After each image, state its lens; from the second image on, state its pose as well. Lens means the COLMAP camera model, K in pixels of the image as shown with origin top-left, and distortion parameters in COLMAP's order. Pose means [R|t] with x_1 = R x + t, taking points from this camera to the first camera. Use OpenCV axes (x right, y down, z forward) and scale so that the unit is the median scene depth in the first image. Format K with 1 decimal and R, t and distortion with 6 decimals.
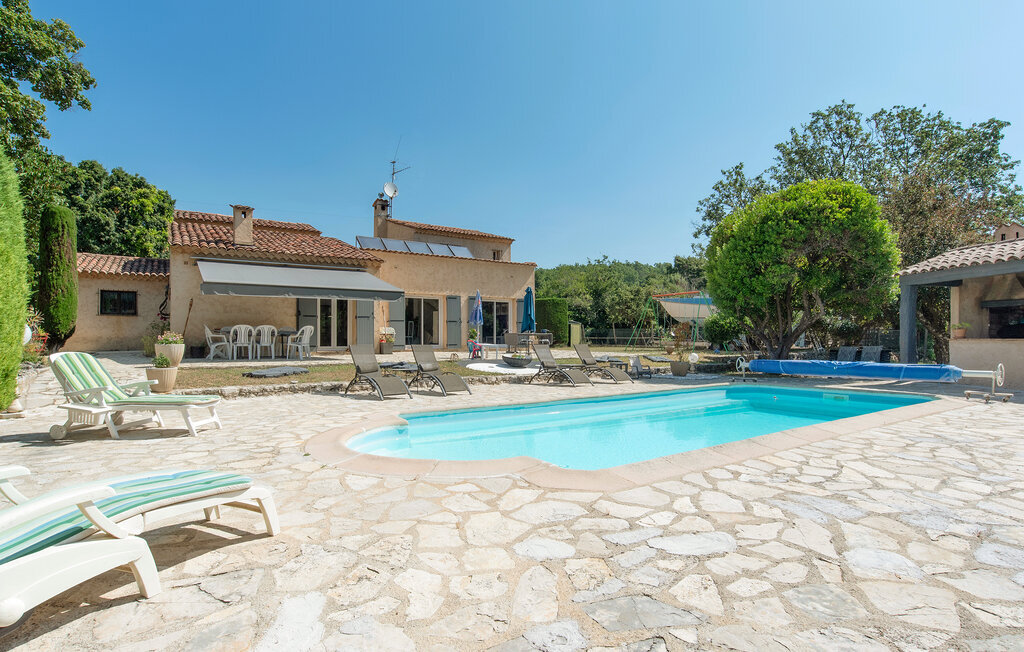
lens RADIAL K [[516.2, 0, 512.9], [0, 516.2, 317.2], [0, 0, 1]] dist [-0.054473, 0.022921]
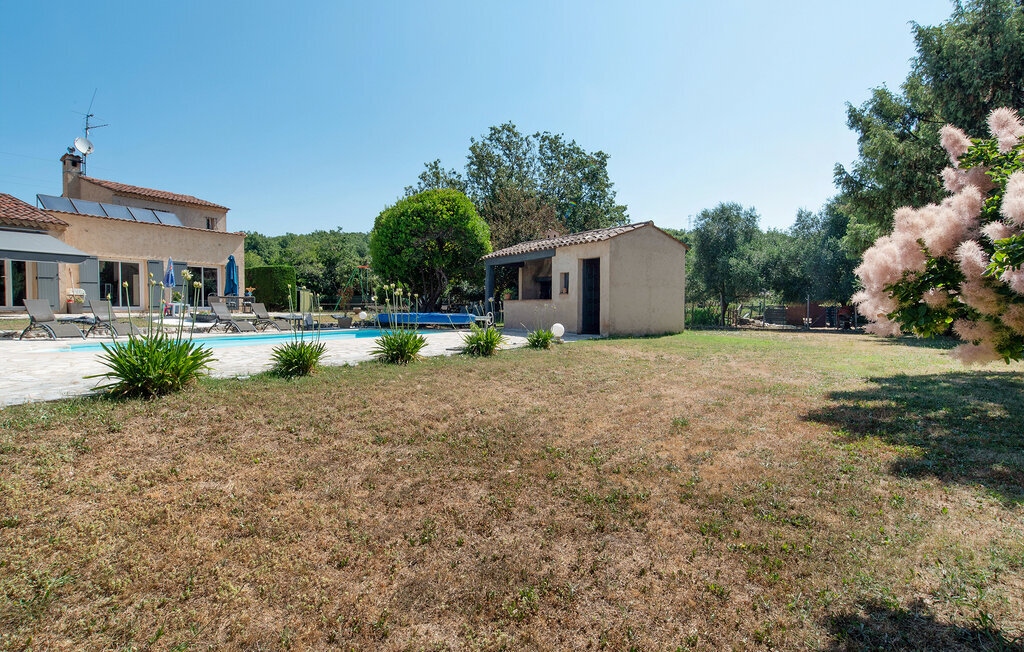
lens RADIAL K [[516.2, 0, 512.9], [0, 516.2, 317.2], [0, 0, 1]] dist [-0.054473, 0.022921]
pose [[0.900807, -0.006267, 0.434174, 0.090153], [-0.019173, 0.998347, 0.054189, 0.004037], [-0.433796, -0.057139, 0.899197, -0.243192]]
